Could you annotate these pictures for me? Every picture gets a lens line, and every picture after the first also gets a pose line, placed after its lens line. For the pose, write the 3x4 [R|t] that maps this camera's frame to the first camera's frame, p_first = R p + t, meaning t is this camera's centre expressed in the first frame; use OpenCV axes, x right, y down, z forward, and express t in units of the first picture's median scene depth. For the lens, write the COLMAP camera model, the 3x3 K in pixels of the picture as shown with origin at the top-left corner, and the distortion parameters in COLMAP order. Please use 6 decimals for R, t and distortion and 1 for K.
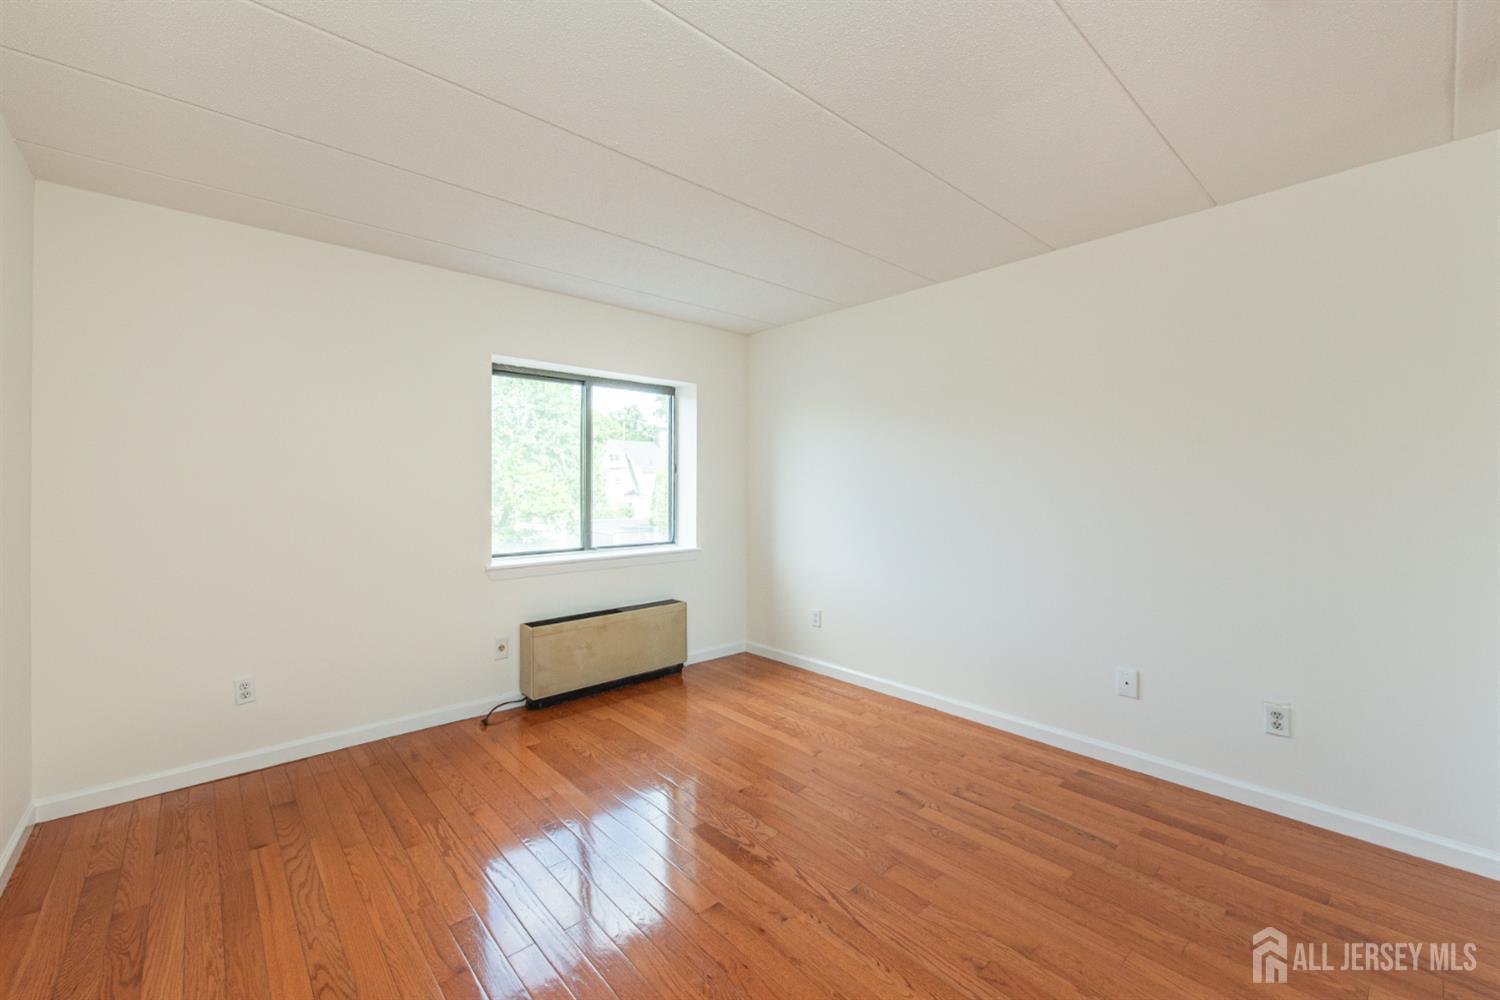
lens RADIAL K [[567.1, 0, 727.6], [0, 567.1, 479.8], [0, 0, 1]] dist [0.016089, -0.005740]
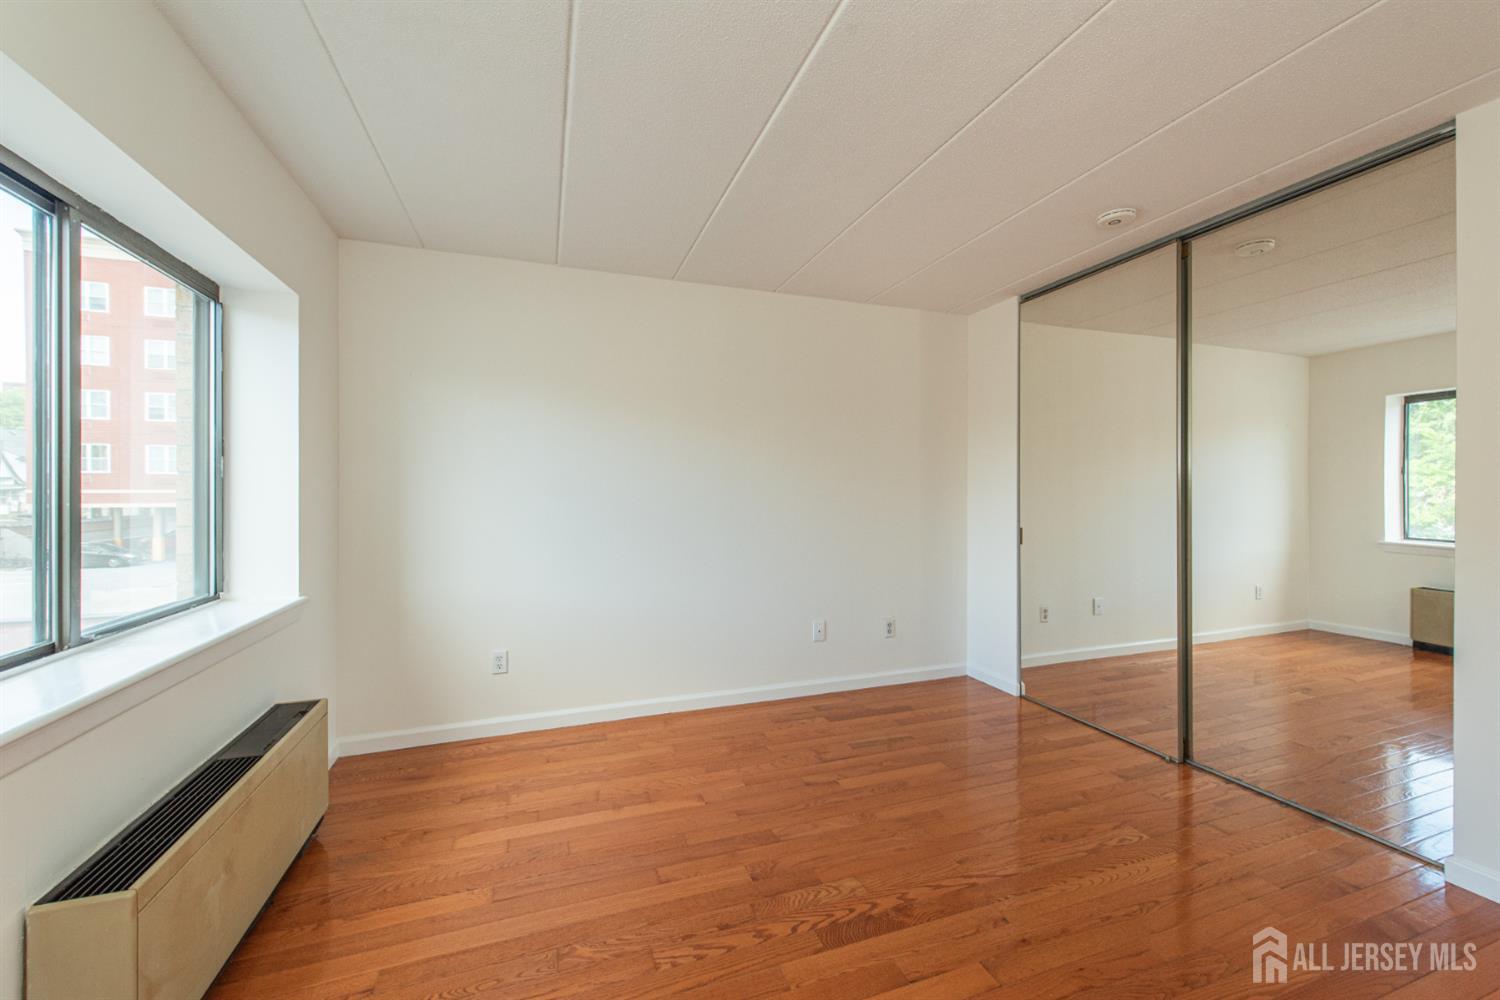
lens RADIAL K [[567.1, 0, 727.6], [0, 567.1, 479.8], [0, 0, 1]] dist [0.016089, -0.005740]
pose [[0.407647, 0.016941, 0.912982, -0.634570], [-0.012097, 0.999840, -0.013152, 0.014170], [-0.913059, -0.005683, 0.407787, 0.646203]]
